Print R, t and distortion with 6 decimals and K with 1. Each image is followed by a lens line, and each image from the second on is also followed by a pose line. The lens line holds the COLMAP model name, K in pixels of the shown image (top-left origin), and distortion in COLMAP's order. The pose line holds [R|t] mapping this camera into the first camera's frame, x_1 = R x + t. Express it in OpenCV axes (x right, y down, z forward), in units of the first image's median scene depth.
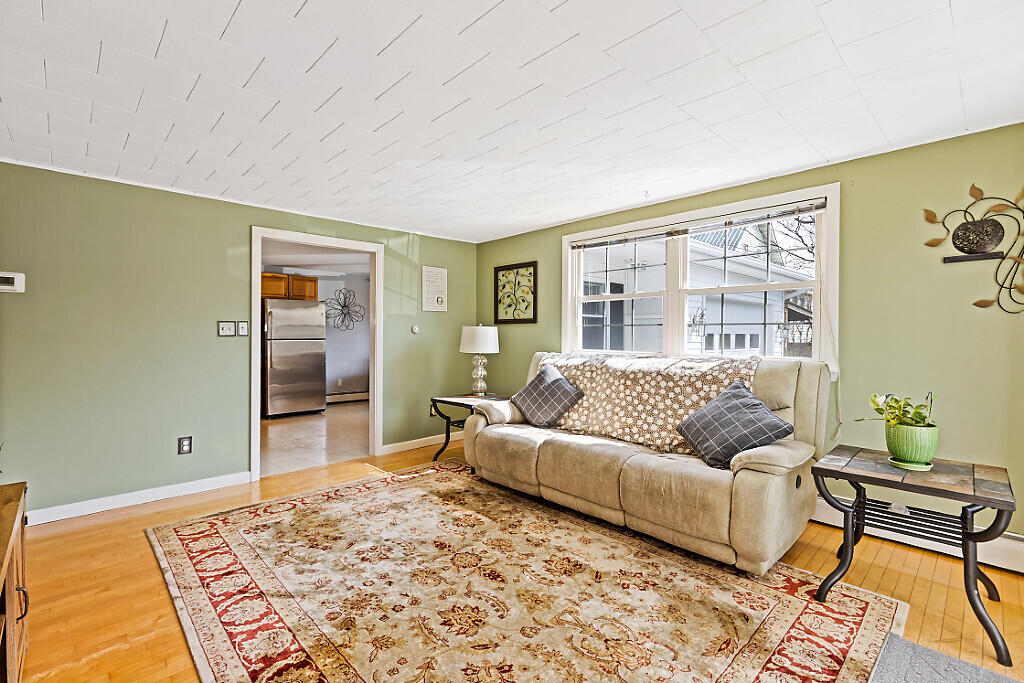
lens RADIAL K [[463.3, 0, 510.4], [0, 463.3, 342.2], [0, 0, 1]] dist [0.002358, -0.000040]
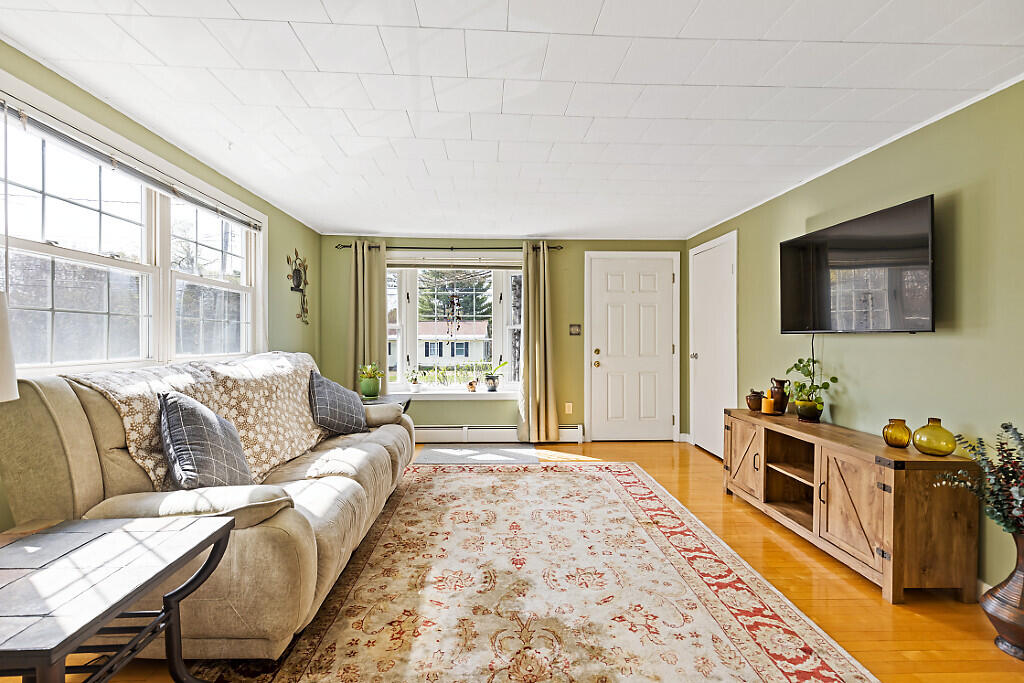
lens RADIAL K [[463.3, 0, 509.1], [0, 463.3, 338.3], [0, 0, 1]] dist [0.002358, -0.000040]
pose [[-0.747333, -0.005846, 0.664424, -0.861992], [0.002541, 0.999929, 0.011657, -0.015483], [-0.664445, 0.010400, -0.747265, 1.969241]]
